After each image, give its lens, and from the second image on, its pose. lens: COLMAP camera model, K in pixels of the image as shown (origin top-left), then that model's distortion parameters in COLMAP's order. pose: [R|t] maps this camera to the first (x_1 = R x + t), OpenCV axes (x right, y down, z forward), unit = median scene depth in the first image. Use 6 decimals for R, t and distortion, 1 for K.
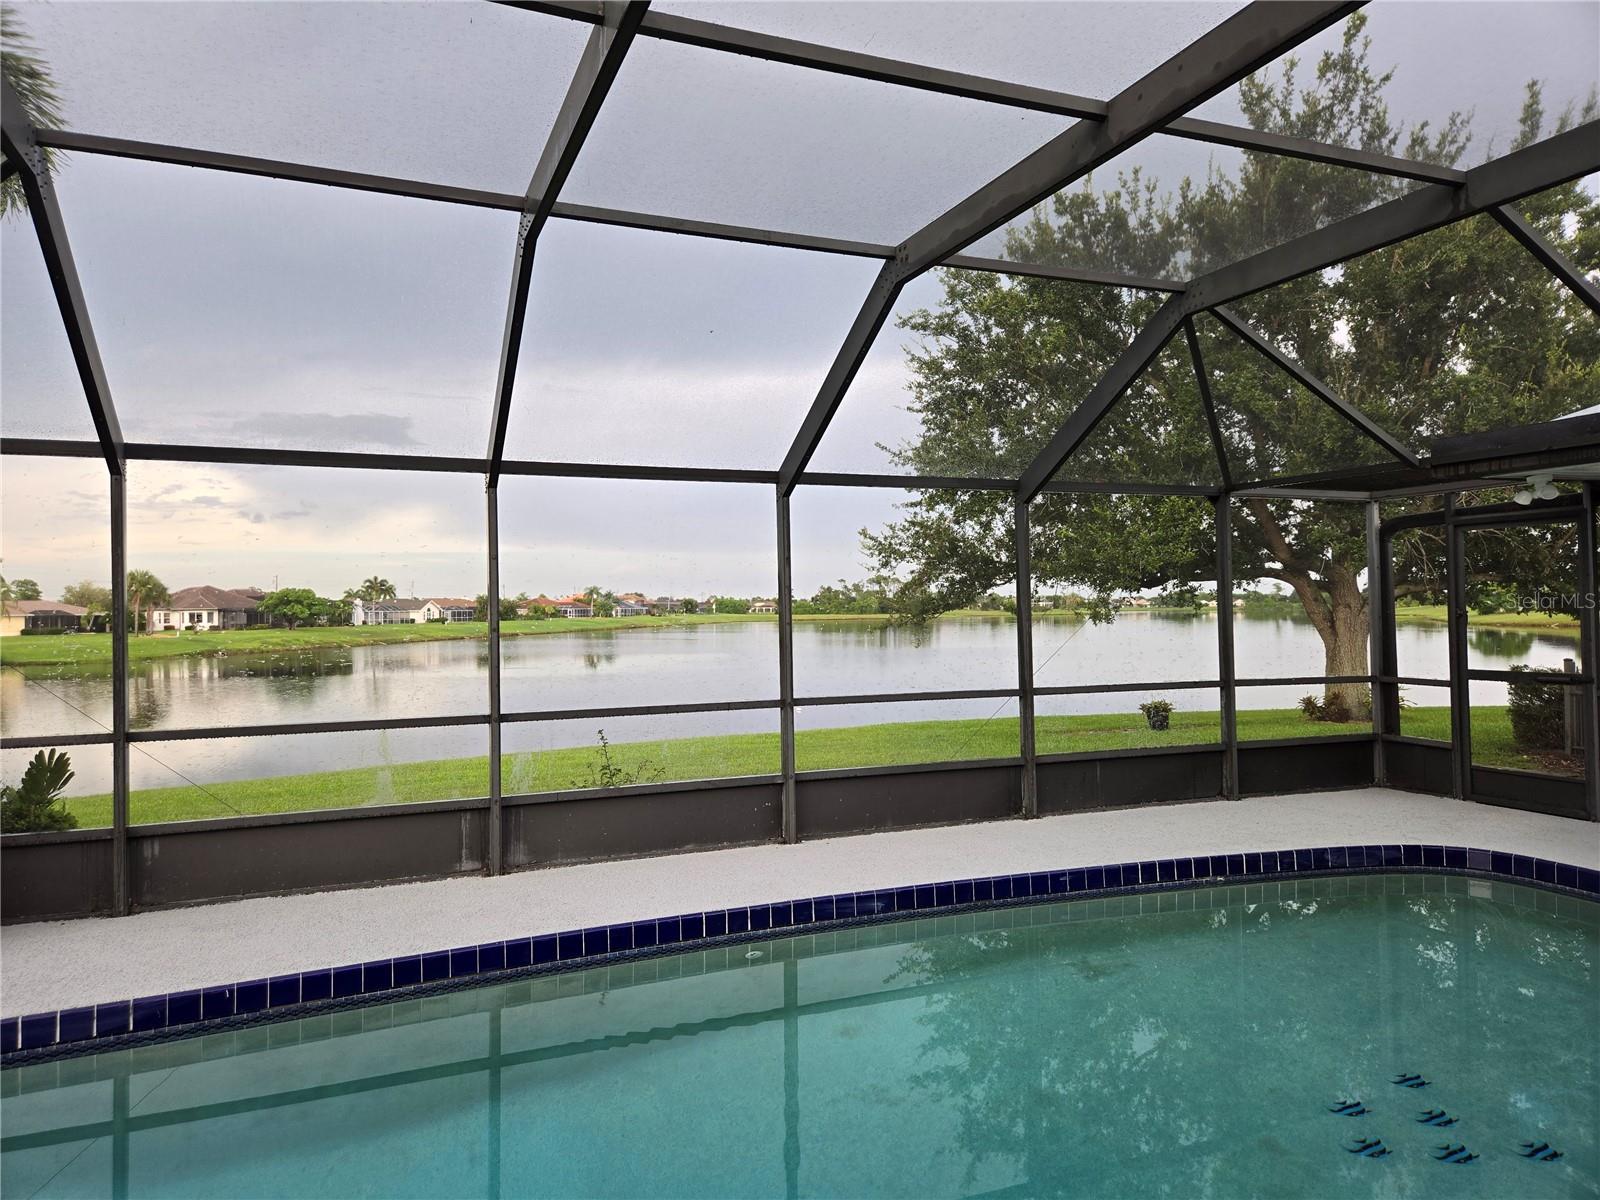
lens RADIAL K [[1067.2, 0, 815.8], [0, 1067.2, 600.1], [0, 0, 1]] dist [0.077185, -0.068702]
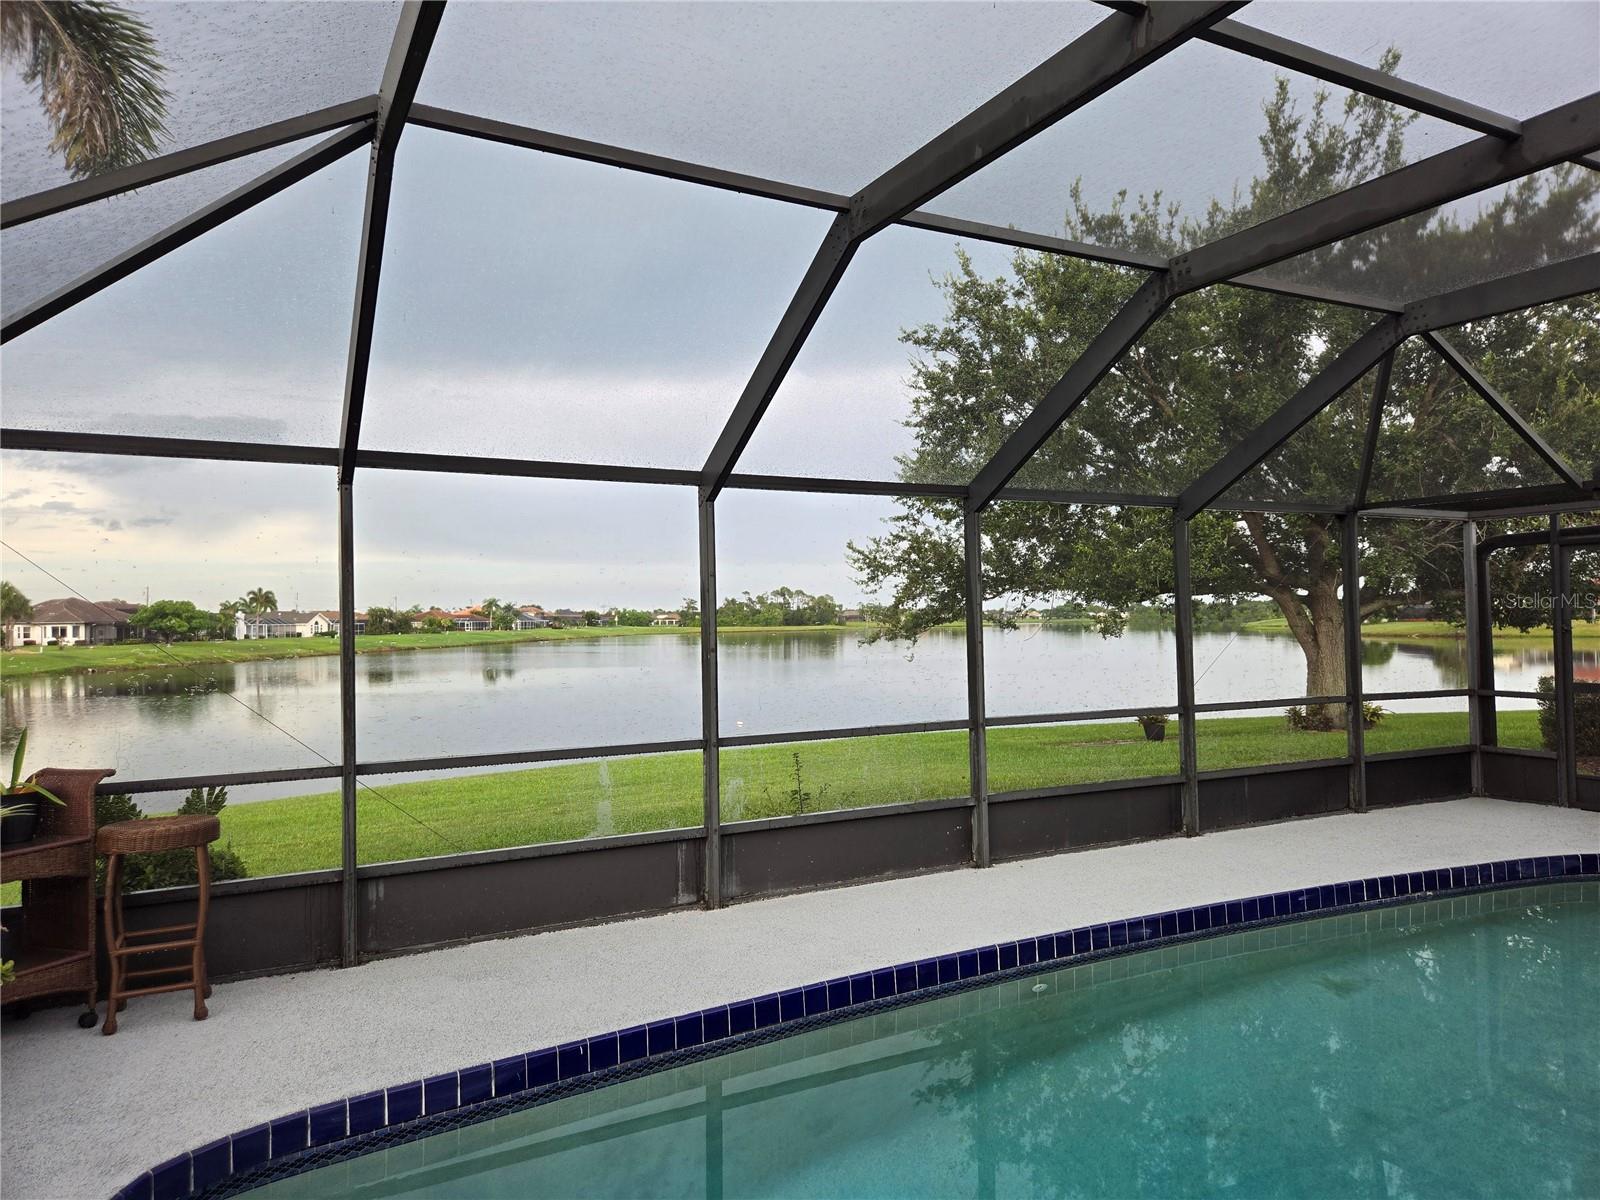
lens RADIAL K [[1067.2, 0, 839.4], [0, 1067.2, 608.2], [0, 0, 1]] dist [0.077185, -0.068702]
pose [[0.994392, -0.000191, 0.105755, -0.132991], [0.000601, 0.999992, -0.003845, -0.002708], [-0.105754, 0.003887, 0.994385, 0.020655]]
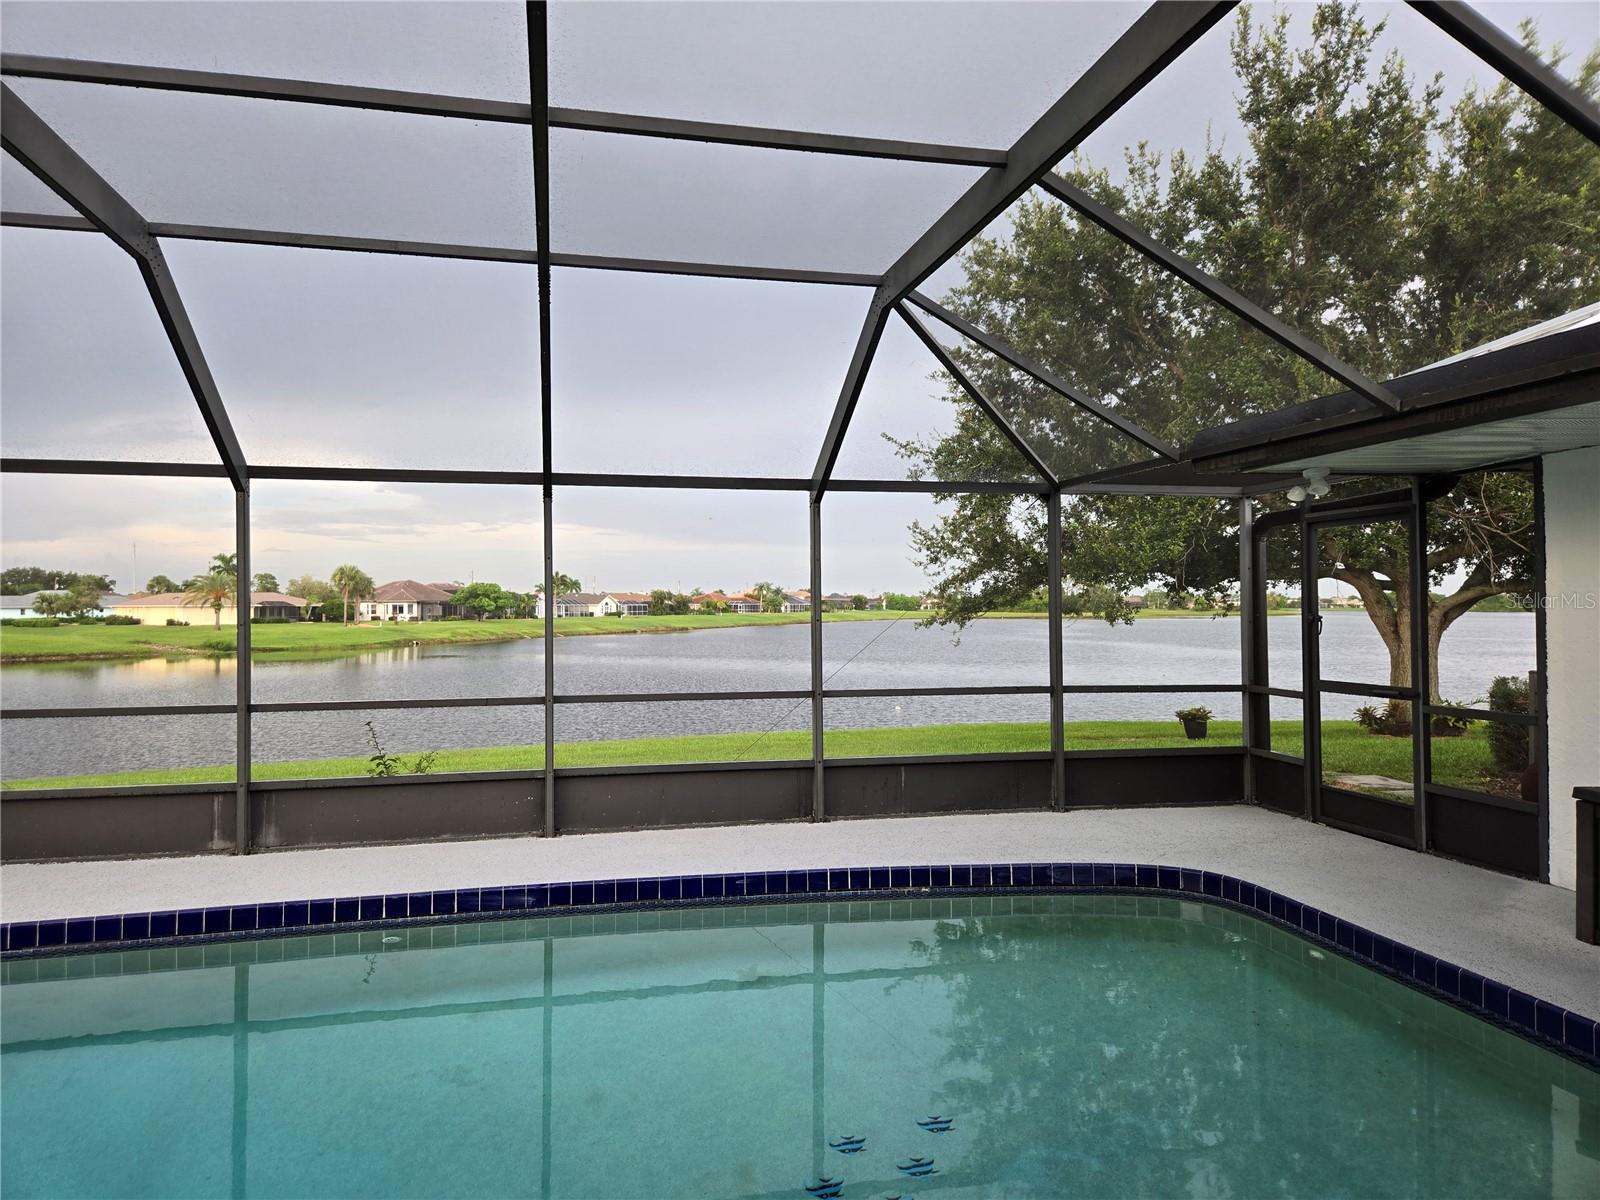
lens RADIAL K [[1067.2, 0, 792.4], [0, 1067.2, 612.3], [0, 0, 1]] dist [0.077185, -0.068702]
pose [[0.985689, 0.009828, -0.168285, 0.194910], [-0.007368, 0.999857, 0.015239, -0.002677], [0.168410, -0.013781, 0.985621, 0.015303]]
